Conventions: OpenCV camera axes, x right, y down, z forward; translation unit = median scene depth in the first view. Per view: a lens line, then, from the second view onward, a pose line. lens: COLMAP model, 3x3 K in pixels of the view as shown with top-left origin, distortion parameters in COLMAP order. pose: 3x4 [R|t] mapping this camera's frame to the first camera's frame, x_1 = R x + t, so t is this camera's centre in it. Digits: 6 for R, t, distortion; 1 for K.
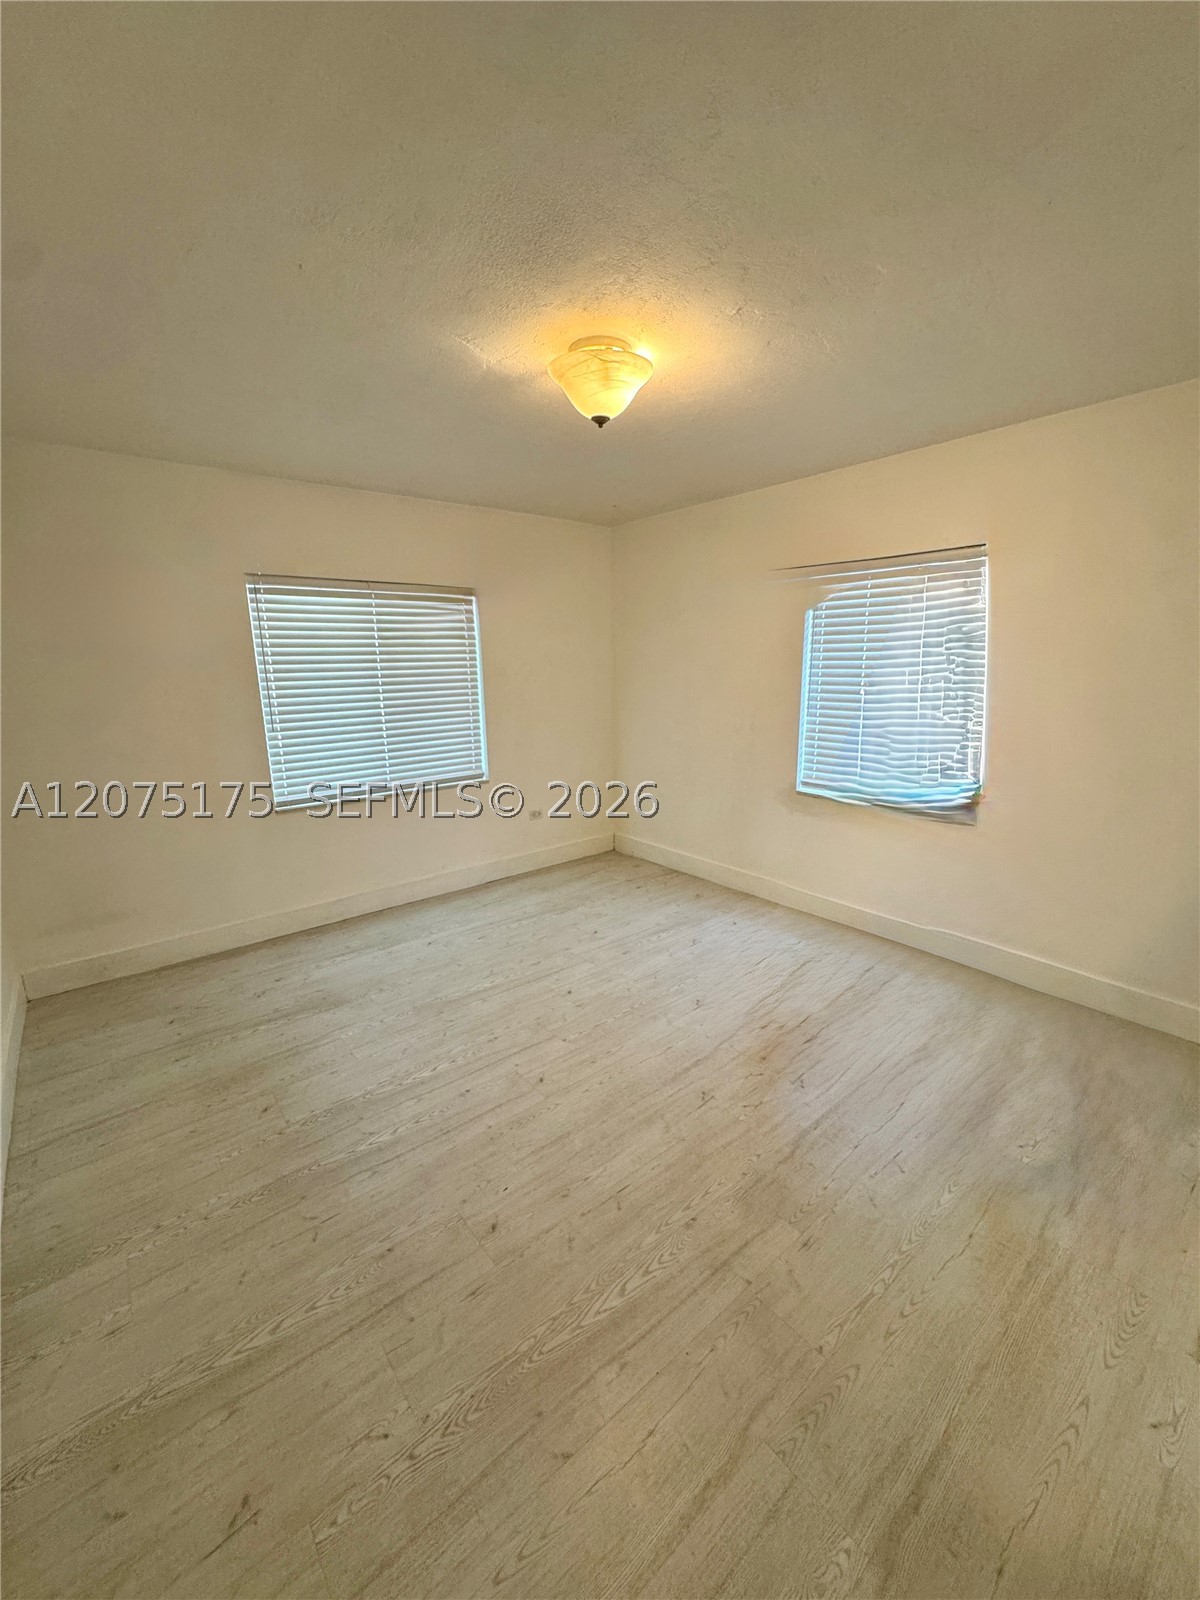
lens RADIAL K [[640.7, 0, 600.0], [0, 640.7, 800.0], [0, 0, 1]] dist [-0.000783, -0.000208]
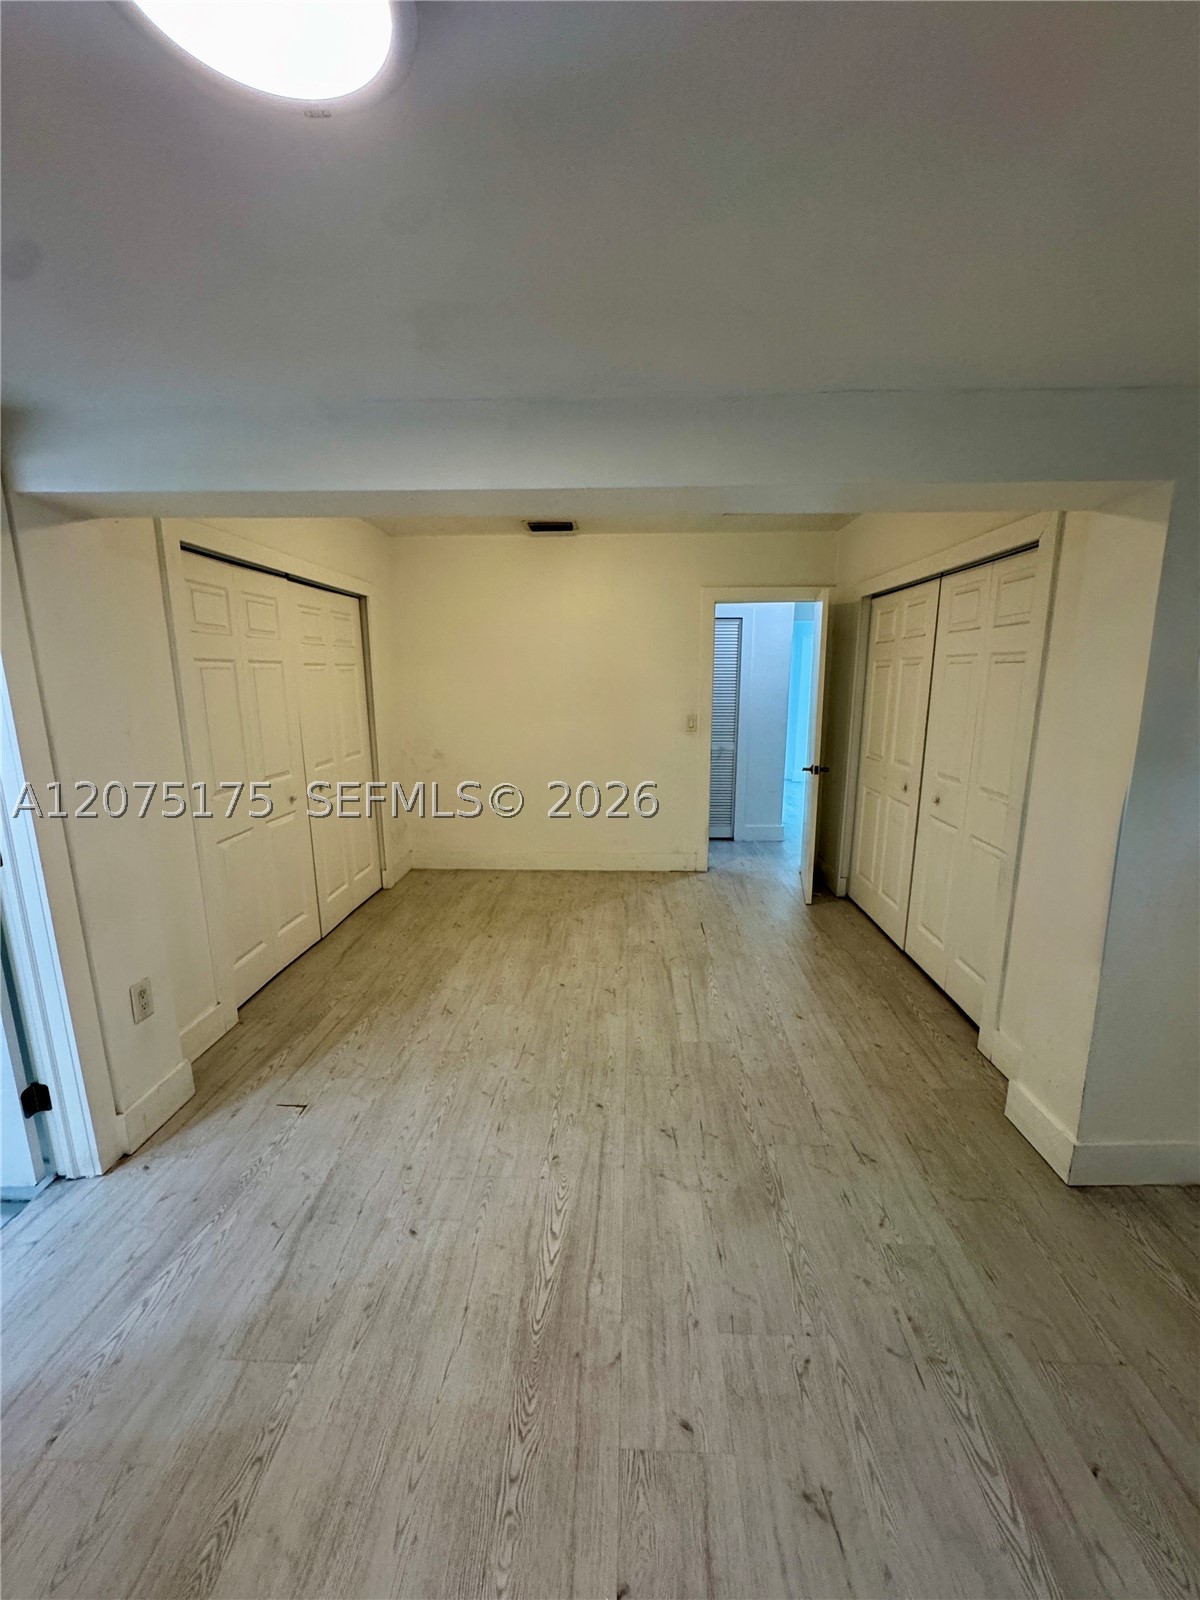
lens RADIAL K [[640.7, 0, 600.0], [0, 640.7, 800.0], [0, 0, 1]] dist [-0.000783, -0.000208]
pose [[0.670982, -0.138702, 0.728386, -0.696425], [0.160540, 0.986222, 0.039912, -0.006018], [-0.723886, 0.090155, 0.684004, 0.135877]]
